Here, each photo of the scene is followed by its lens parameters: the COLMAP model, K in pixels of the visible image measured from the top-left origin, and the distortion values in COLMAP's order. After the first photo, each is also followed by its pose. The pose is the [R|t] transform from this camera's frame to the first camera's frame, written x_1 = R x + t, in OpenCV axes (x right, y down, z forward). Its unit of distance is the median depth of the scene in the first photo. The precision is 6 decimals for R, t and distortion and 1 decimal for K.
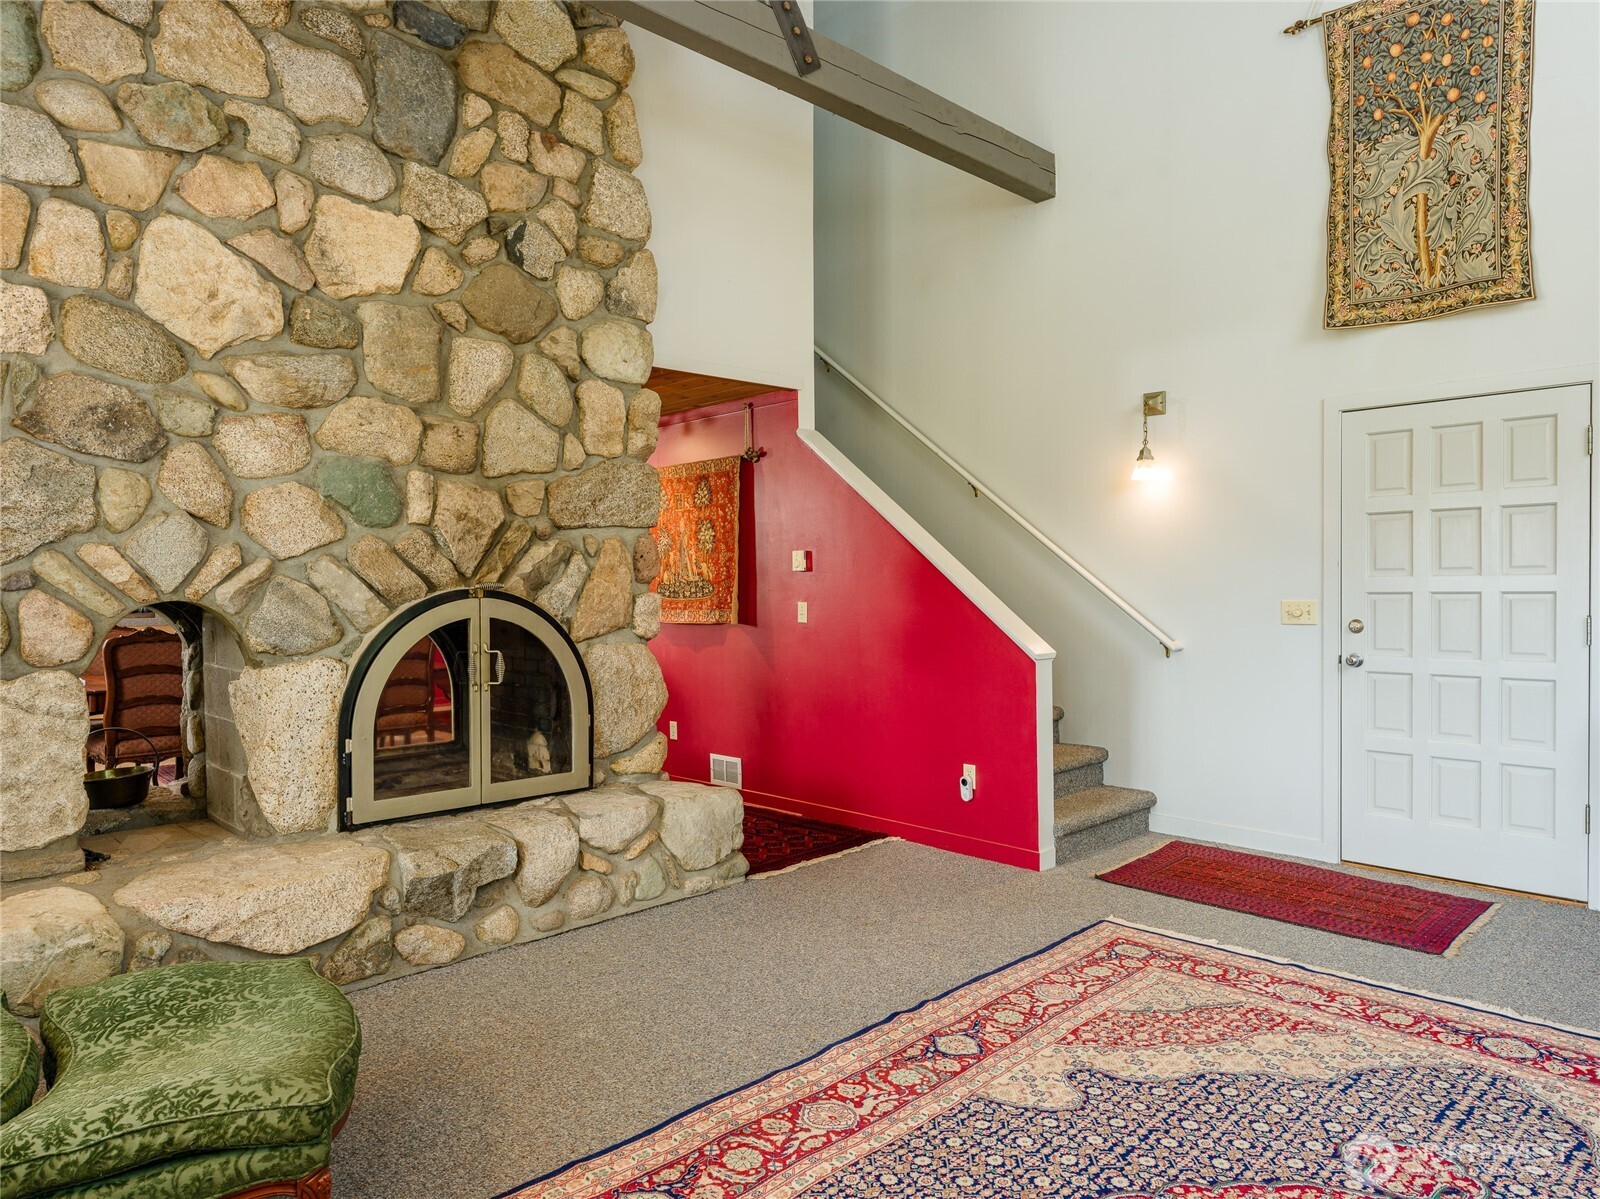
lens RADIAL K [[1032.0, 0, 813.2], [0, 1032.0, 605.3], [0, 0, 1]] dist [-0.000326, -0.001424]
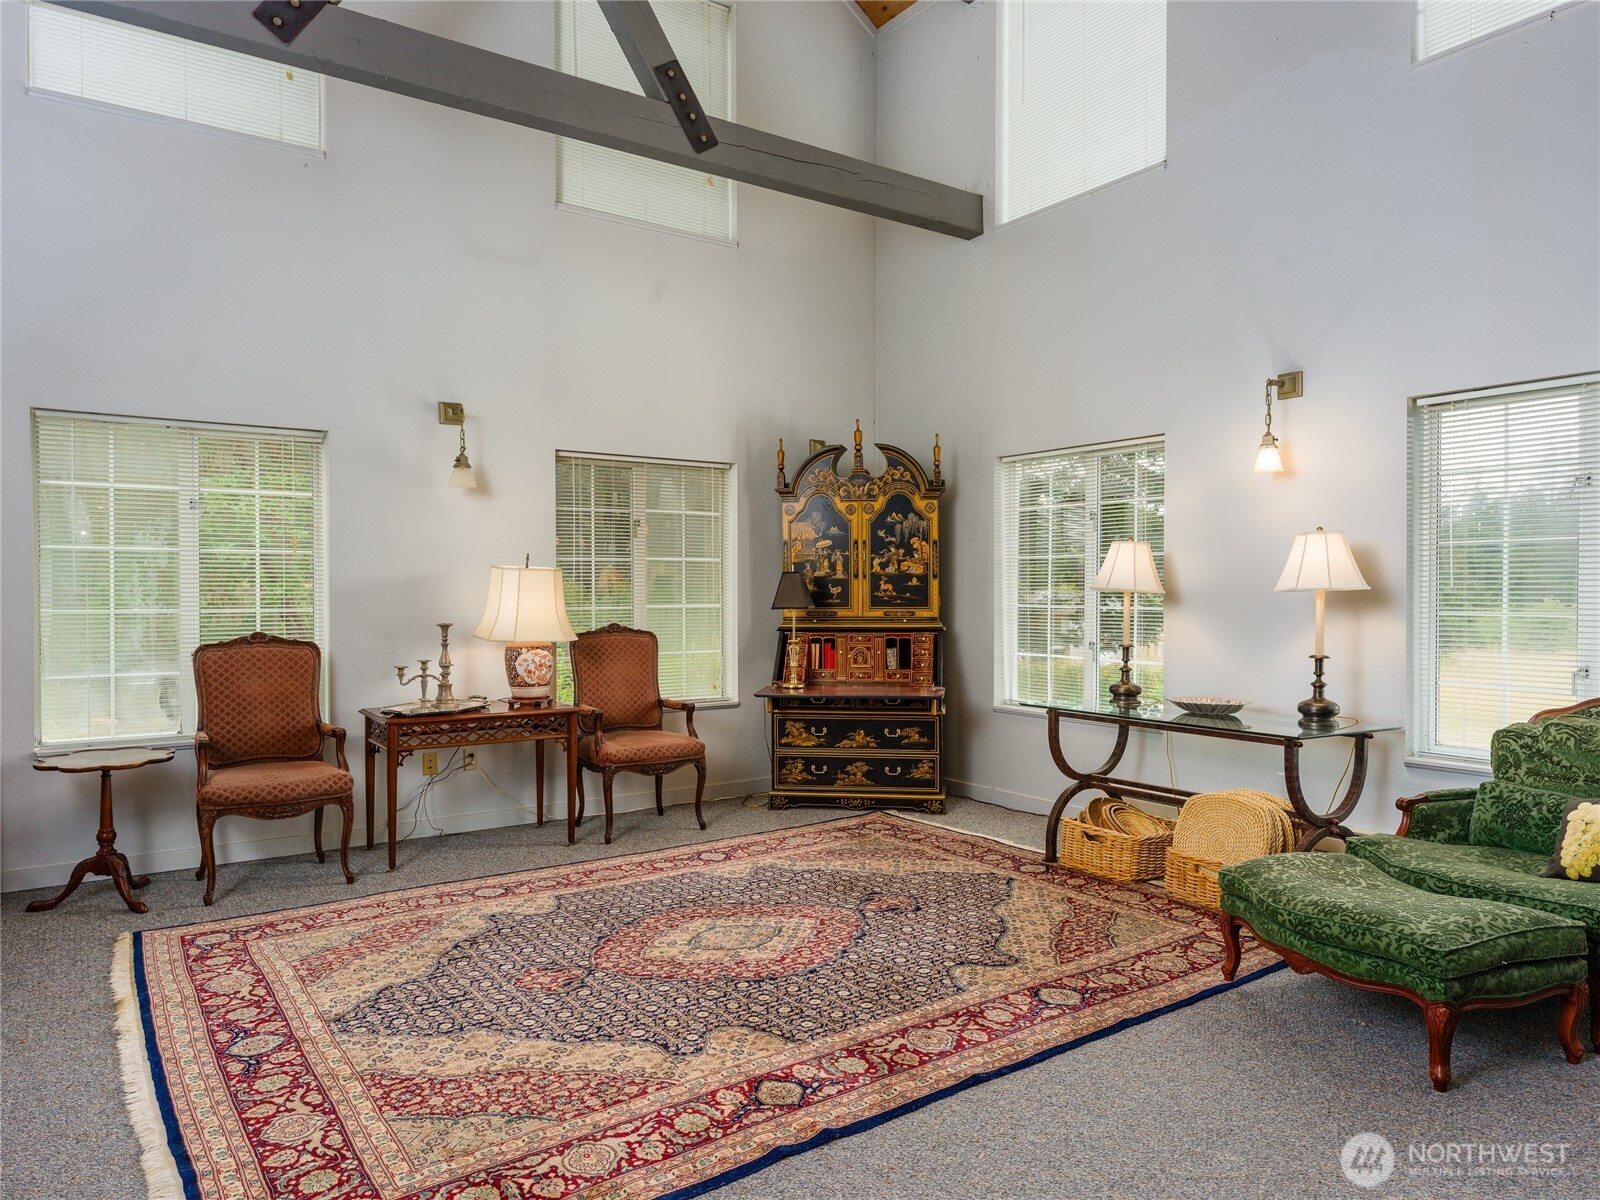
lens RADIAL K [[1048.6, 0, 800.0], [0, 1048.6, 600.0], [0, 0, 1]] dist [-0.001983, 0.001802]
pose [[-0.984589, 0.005723, 0.174790, -0.034512], [0.010845, 0.999539, 0.028361, -0.029826], [-0.174547, 0.029819, -0.984197, 1.495794]]
